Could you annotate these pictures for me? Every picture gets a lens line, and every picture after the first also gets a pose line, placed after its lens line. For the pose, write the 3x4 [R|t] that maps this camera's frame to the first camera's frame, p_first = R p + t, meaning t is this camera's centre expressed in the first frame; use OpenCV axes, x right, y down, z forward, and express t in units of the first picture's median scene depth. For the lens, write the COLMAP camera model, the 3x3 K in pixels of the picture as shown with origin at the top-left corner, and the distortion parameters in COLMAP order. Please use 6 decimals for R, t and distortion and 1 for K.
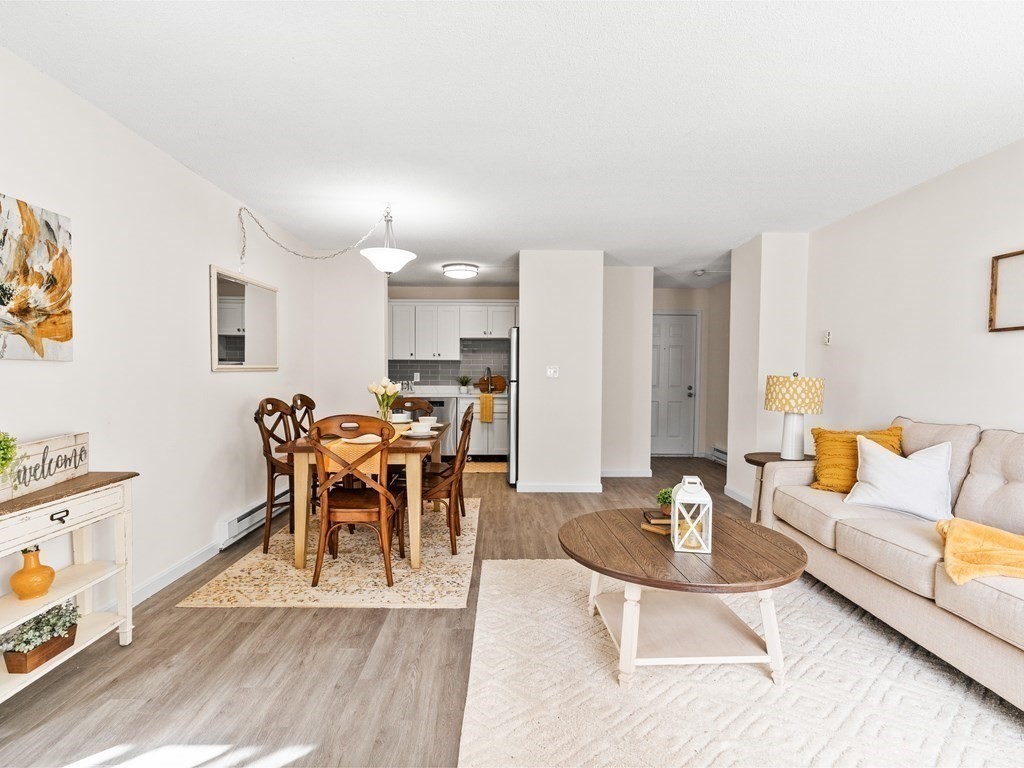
lens RADIAL K [[525.2, 0, 512.0], [0, 525.2, 384.0], [0, 0, 1]] dist [-0.013808, 0.011114]
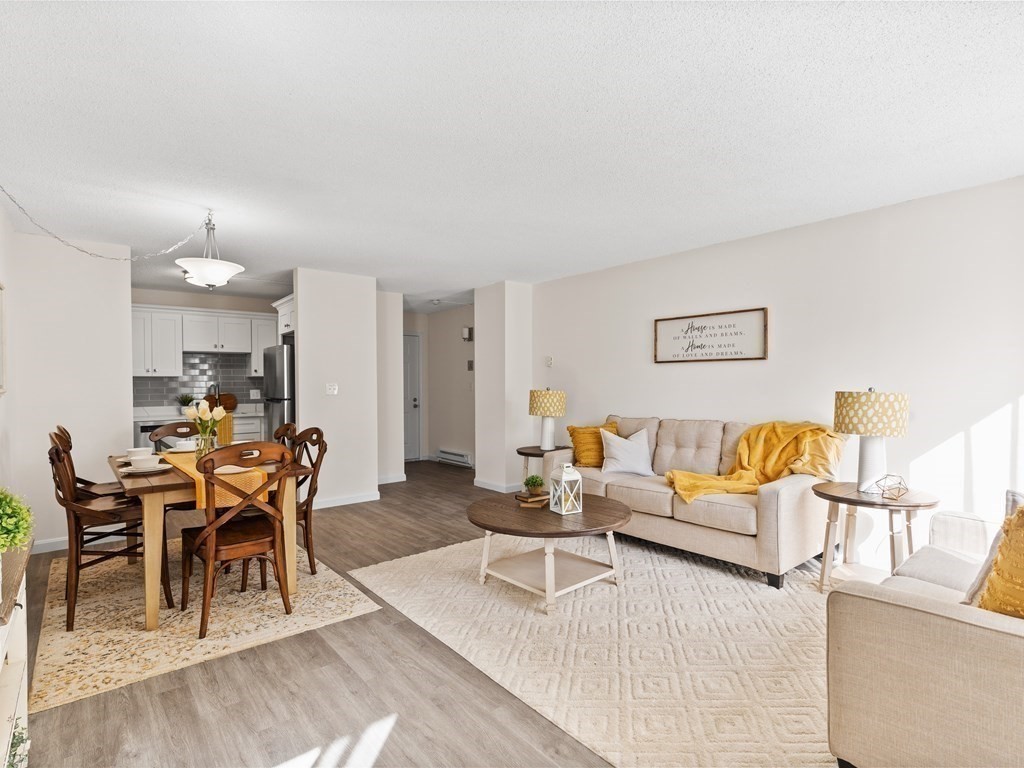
lens RADIAL K [[525.2, 0, 512.0], [0, 525.2, 384.0], [0, 0, 1]] dist [-0.013808, 0.011114]
pose [[0.776713, -0.013410, 0.629712, -0.519526], [0.025228, 0.999633, -0.009830, -0.024904], [-0.629349, 0.023521, 0.776766, -0.037631]]
